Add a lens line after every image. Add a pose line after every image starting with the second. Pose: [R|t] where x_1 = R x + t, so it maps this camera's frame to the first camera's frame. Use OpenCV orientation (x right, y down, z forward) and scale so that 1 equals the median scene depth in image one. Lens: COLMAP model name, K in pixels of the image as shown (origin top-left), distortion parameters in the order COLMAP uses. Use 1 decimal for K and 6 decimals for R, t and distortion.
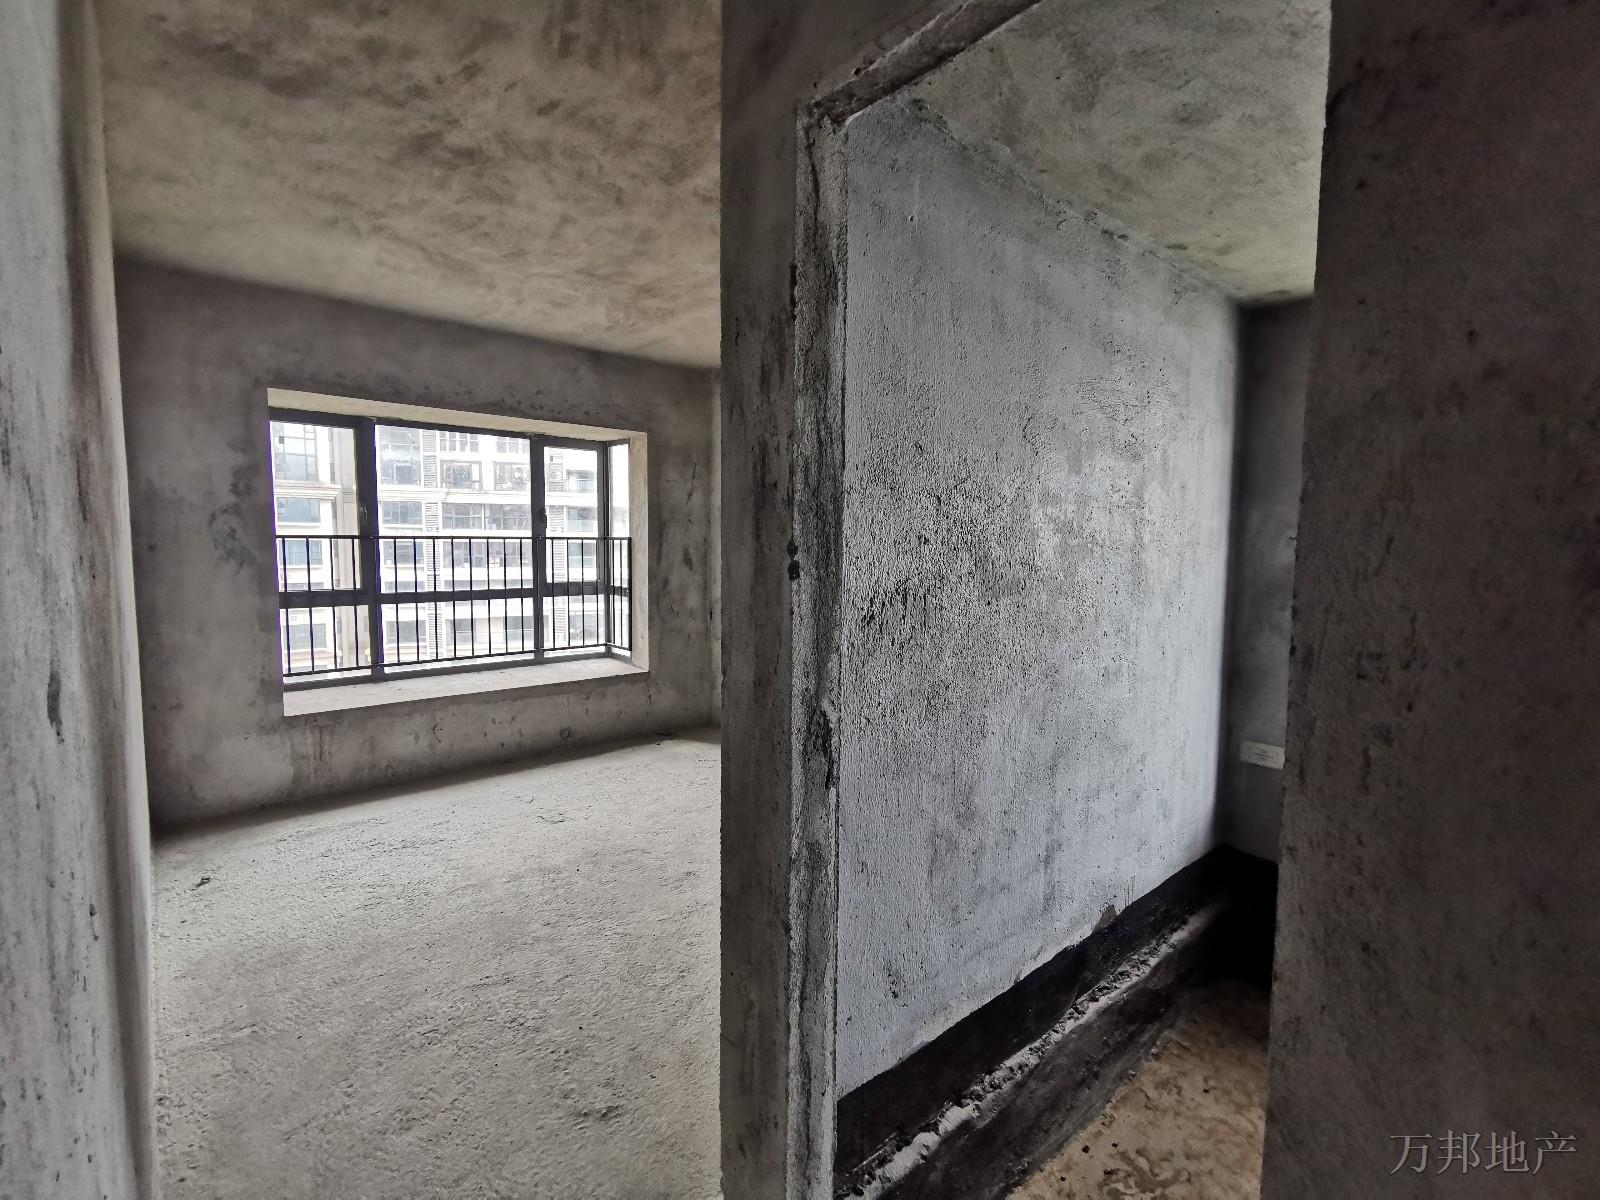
lens RADIAL K [[757.6, 0, 797.3], [0, 757.6, 592.3], [0, 0, 1]] dist [-0.000717, 0.039187]
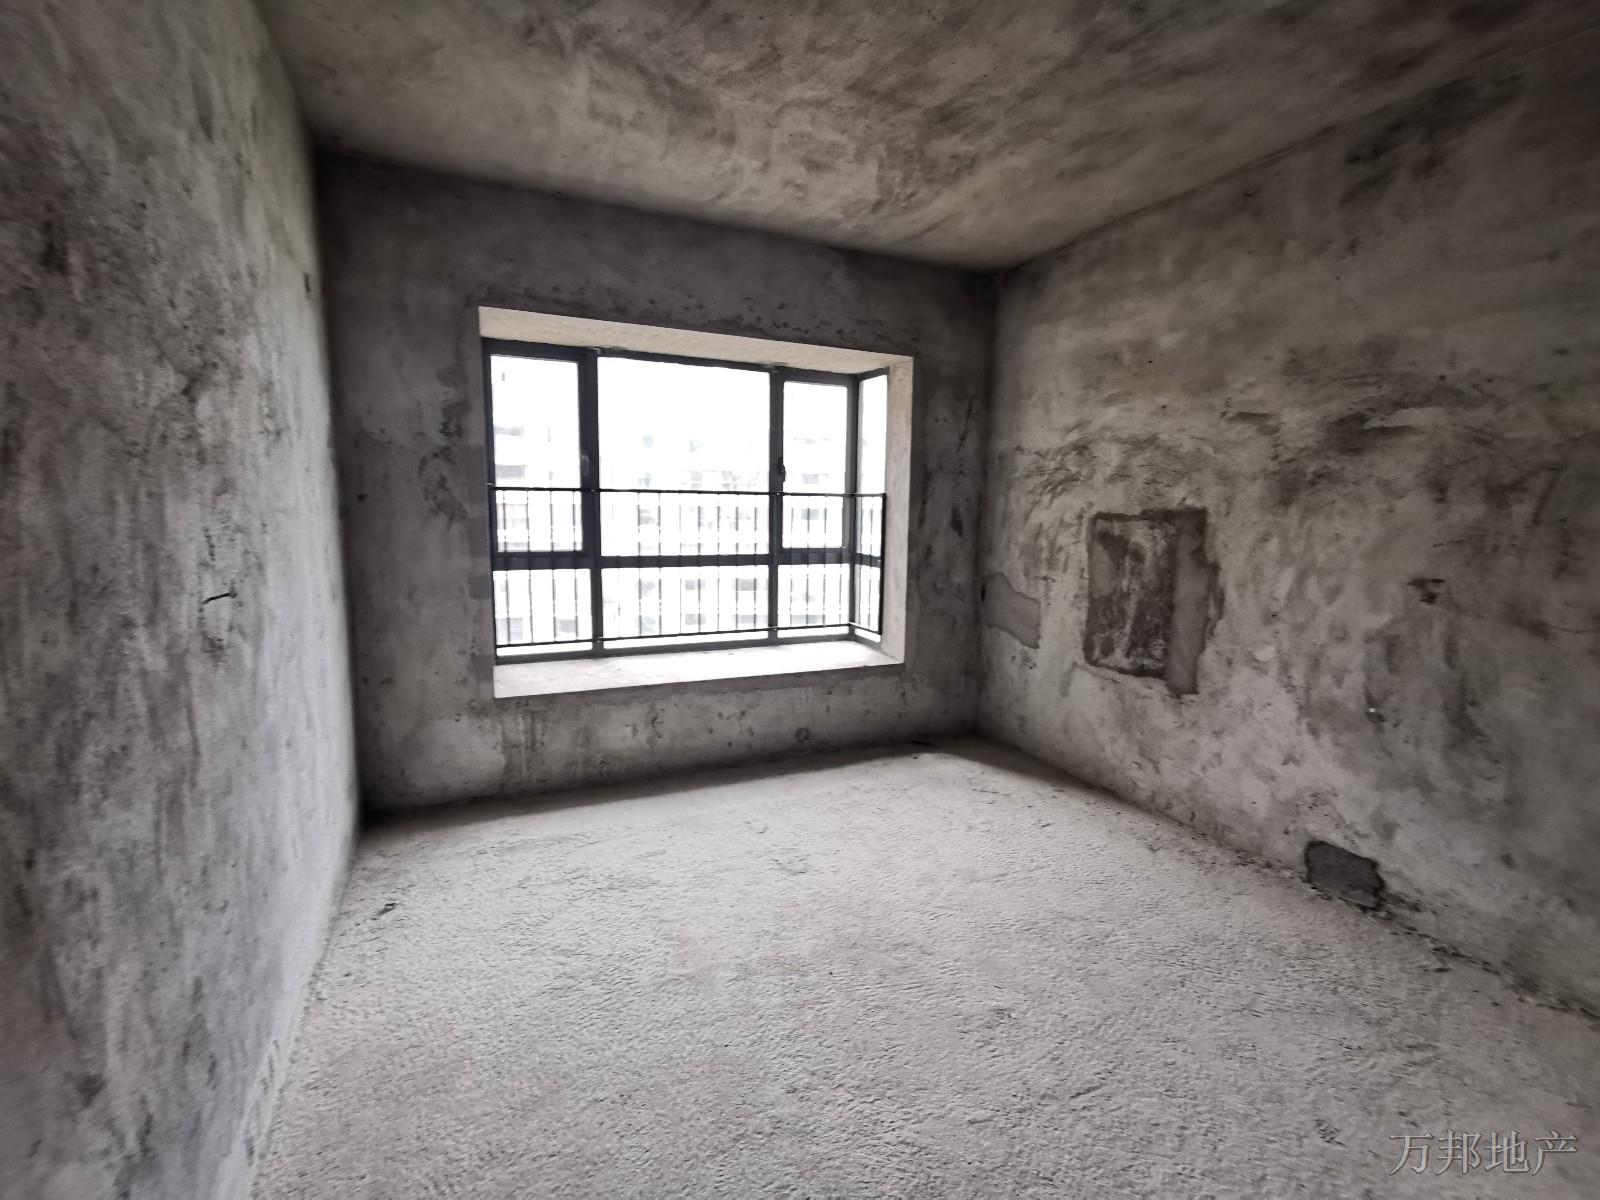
lens RADIAL K [[747.0, 0, 800.0], [0, 747.0, 600.0], [0, 0, 1]] dist [0.000621, 0.000076]
pose [[0.960852, 0.042137, -0.273838, -0.106904], [-0.027421, 0.997978, 0.057347, -0.003909], [0.275700, -0.047593, 0.960065, 0.267129]]
